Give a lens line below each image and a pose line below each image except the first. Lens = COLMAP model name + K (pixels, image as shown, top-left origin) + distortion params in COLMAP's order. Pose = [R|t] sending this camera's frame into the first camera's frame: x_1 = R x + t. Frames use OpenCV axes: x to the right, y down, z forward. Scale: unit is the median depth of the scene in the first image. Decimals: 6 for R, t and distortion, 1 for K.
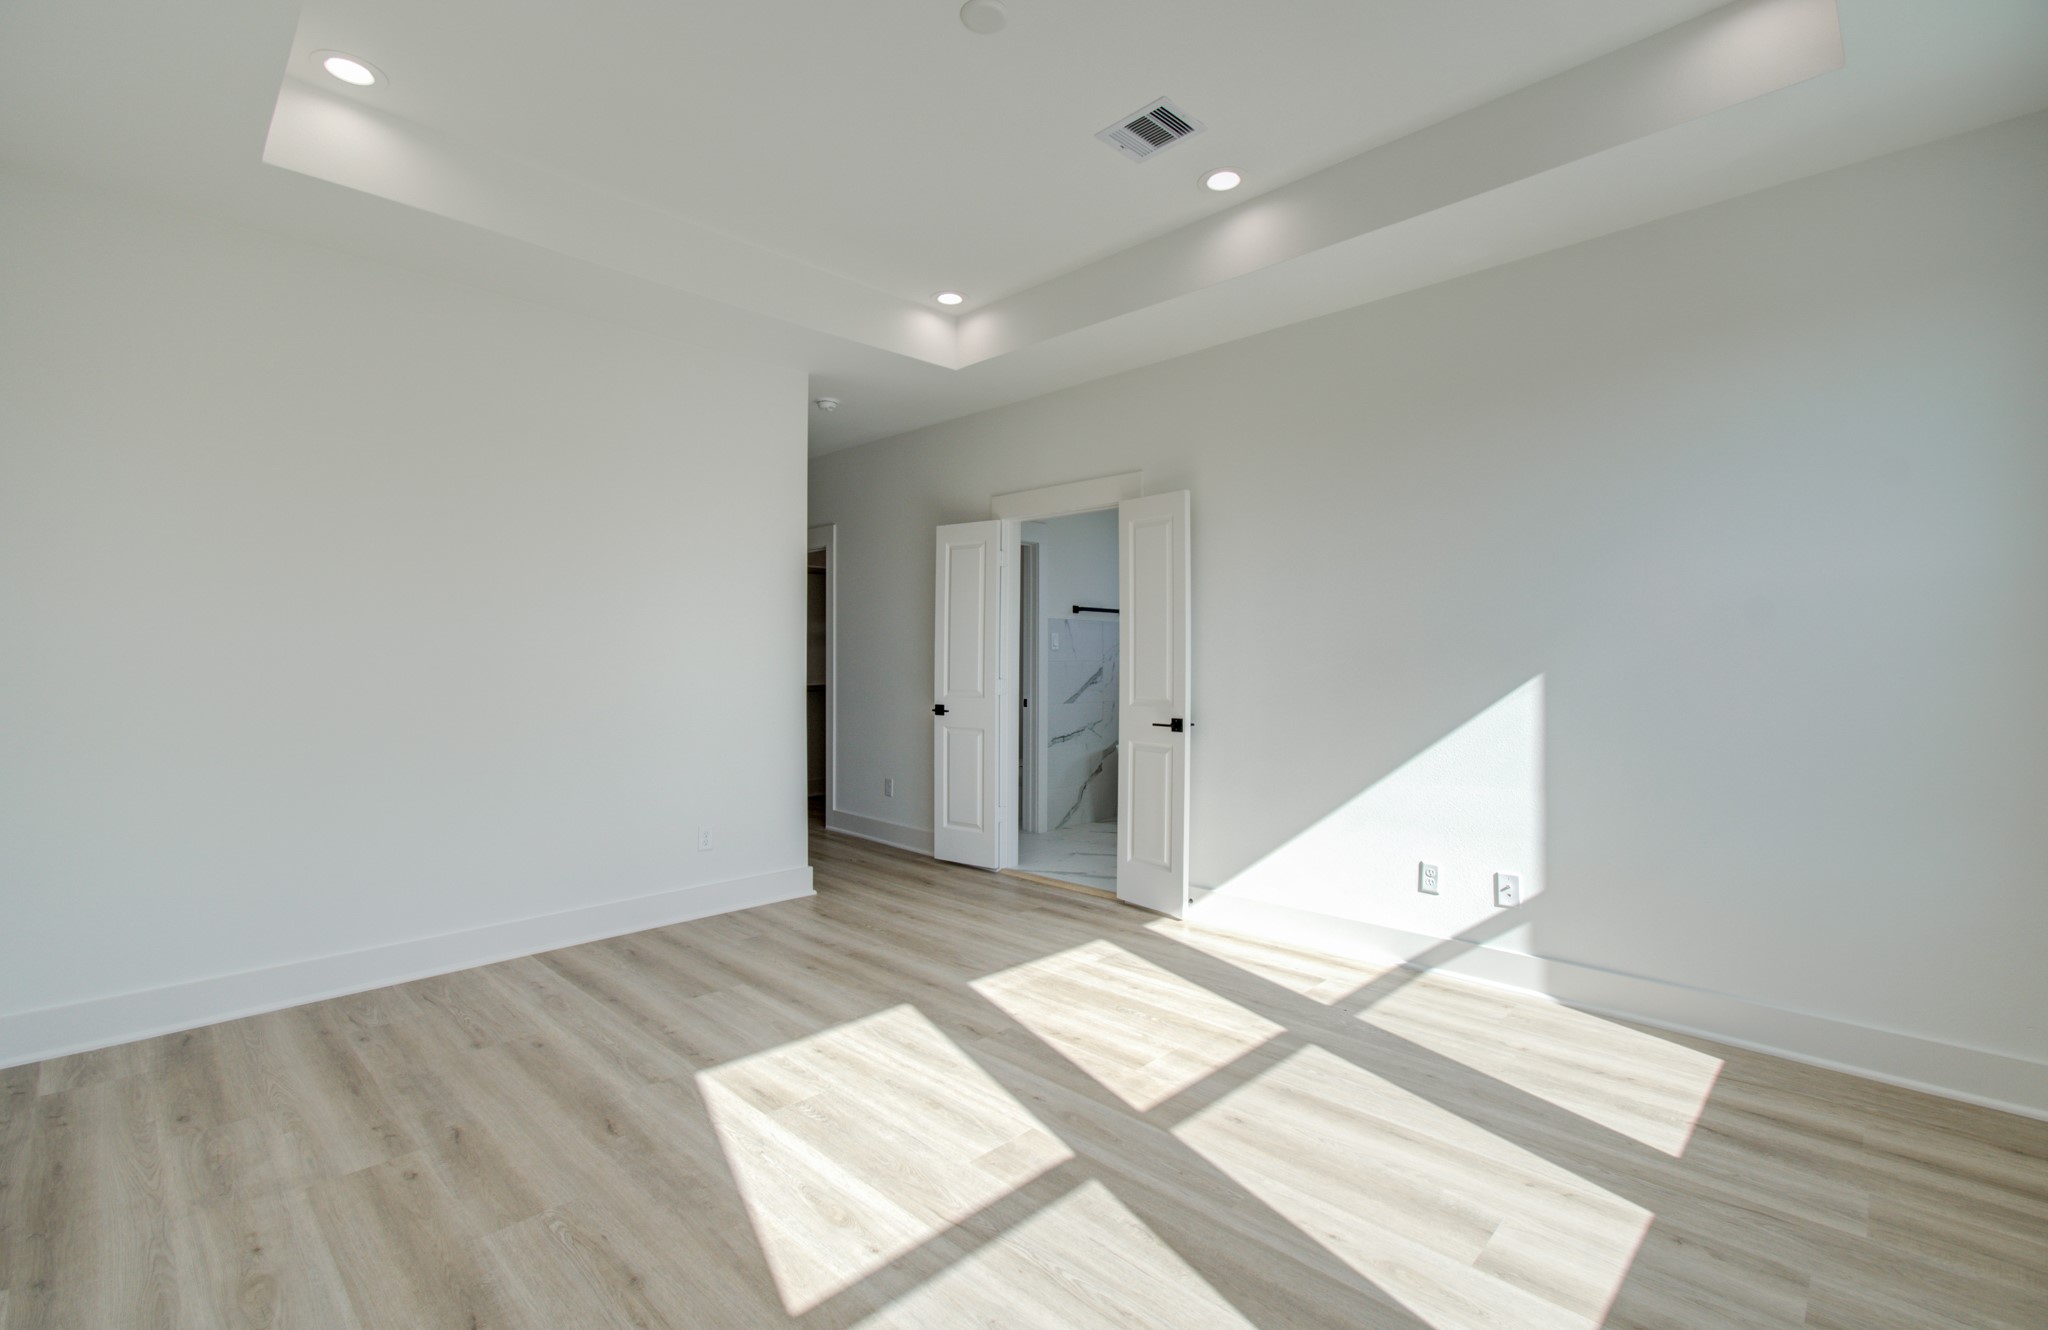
lens RADIAL K [[900.5, 0, 1029.8], [0, 900.5, 661.1], [0, 0, 1]] dist [-0.002179, 0.000104]
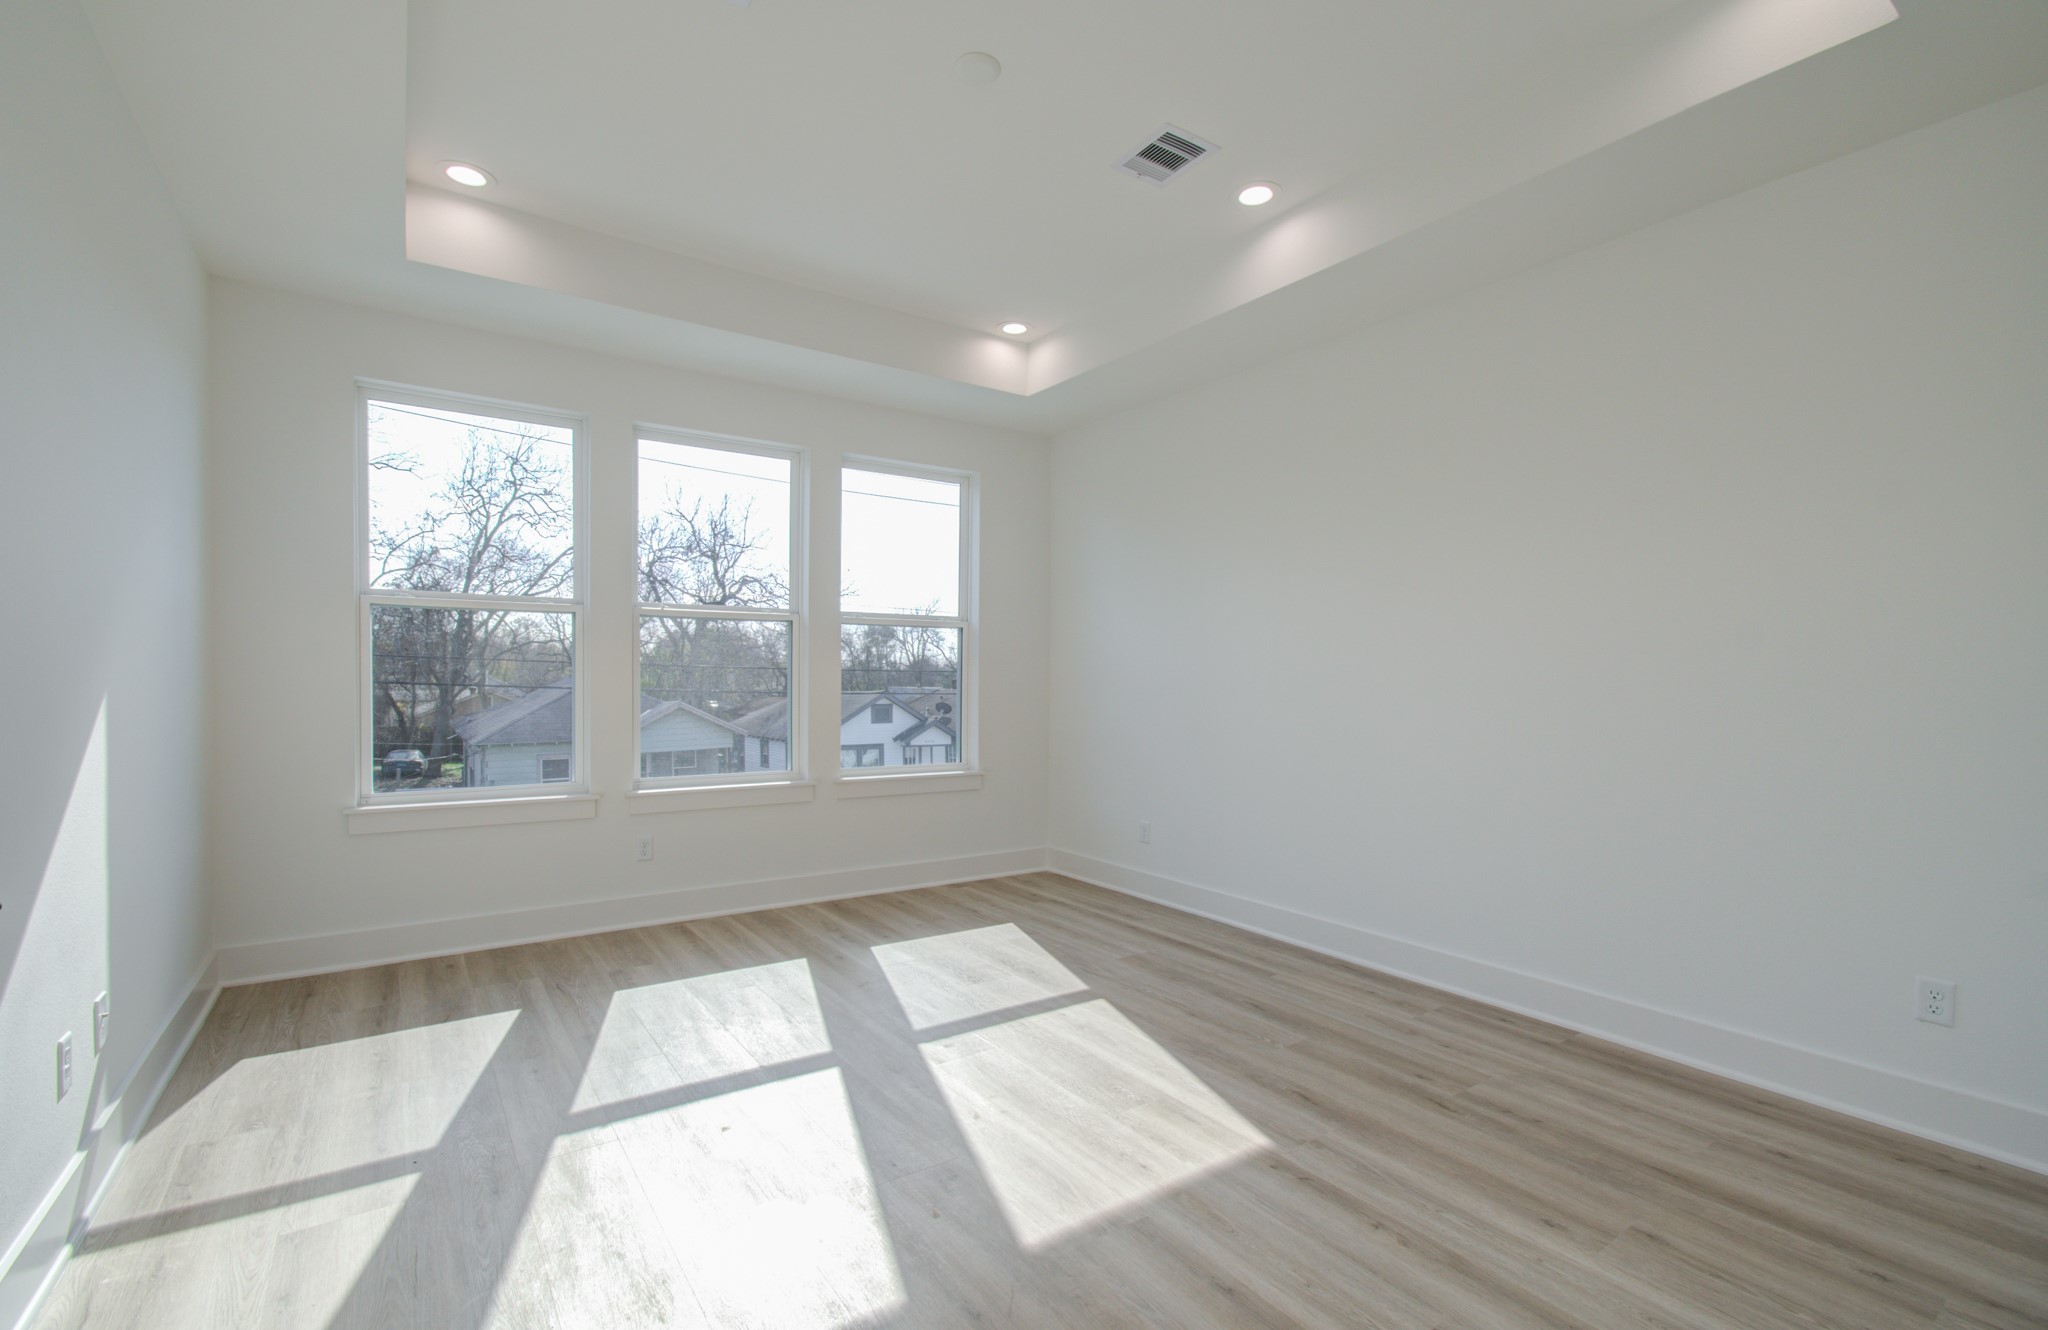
lens RADIAL K [[891.2, 0, 1030.8], [0, 891.2, 667.1], [0, 0, 1]] dist [-0.000865, -0.000146]
pose [[-0.984537, -0.006296, 0.175066, -0.258510], [-0.009785, 0.999770, -0.019075, 0.010771], [-0.174906, -0.020493, -0.984372, 1.717203]]
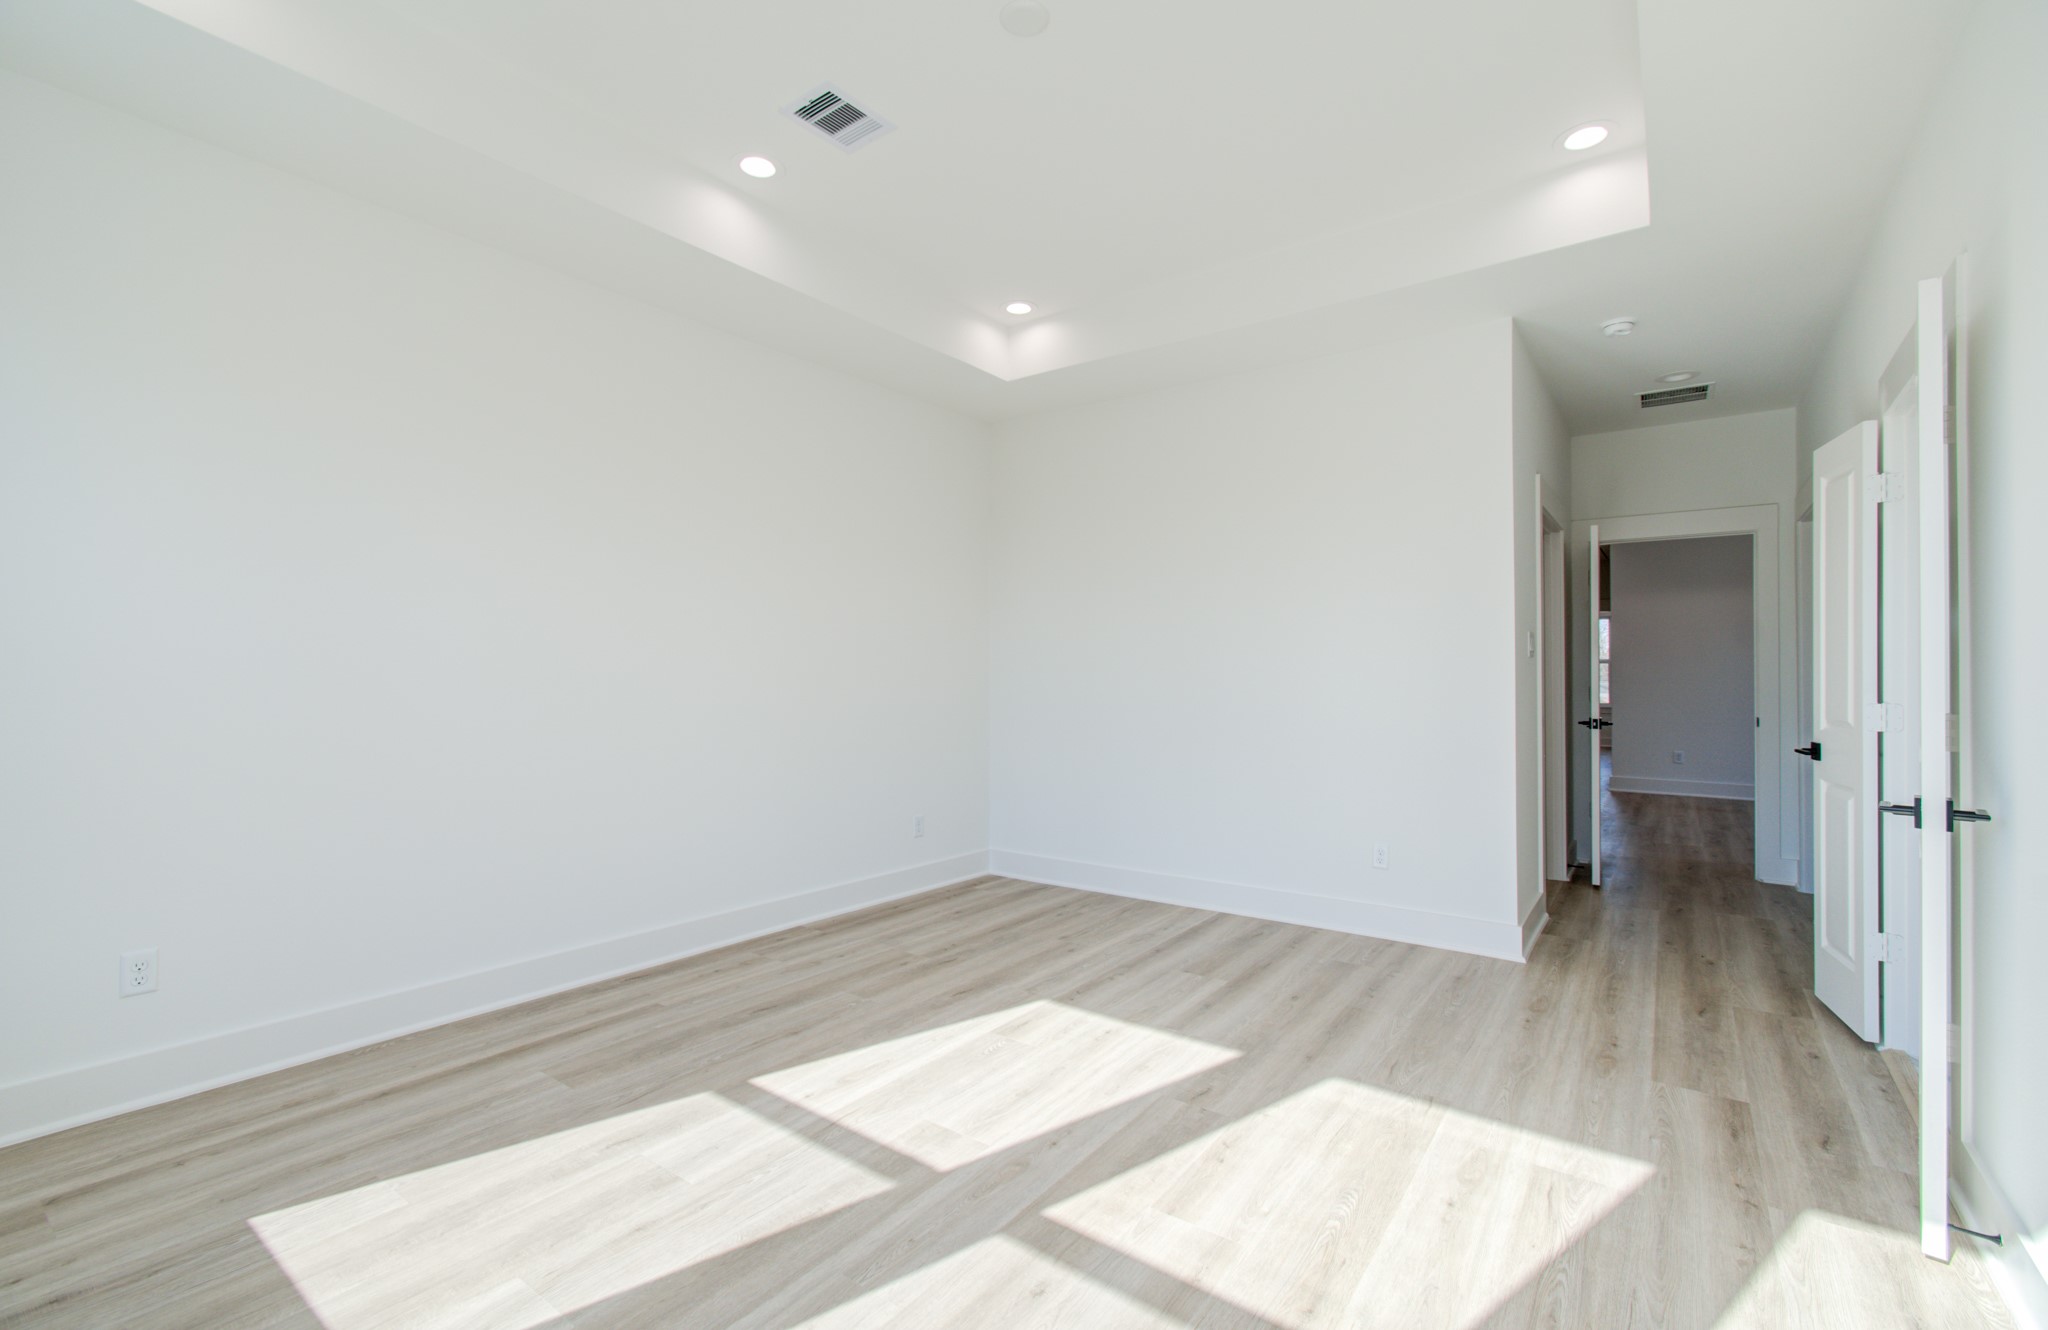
lens RADIAL K [[881.3, 0, 1018.8], [0, 881.3, 670.5], [0, 0, 1]] dist [-0.000649, 0.000155]
pose [[0.135102, -0.006540, -0.990810, 0.766478], [-0.000358, 0.999978, -0.006649, 0.006339], [0.990832, 0.001253, 0.135096, 0.718129]]
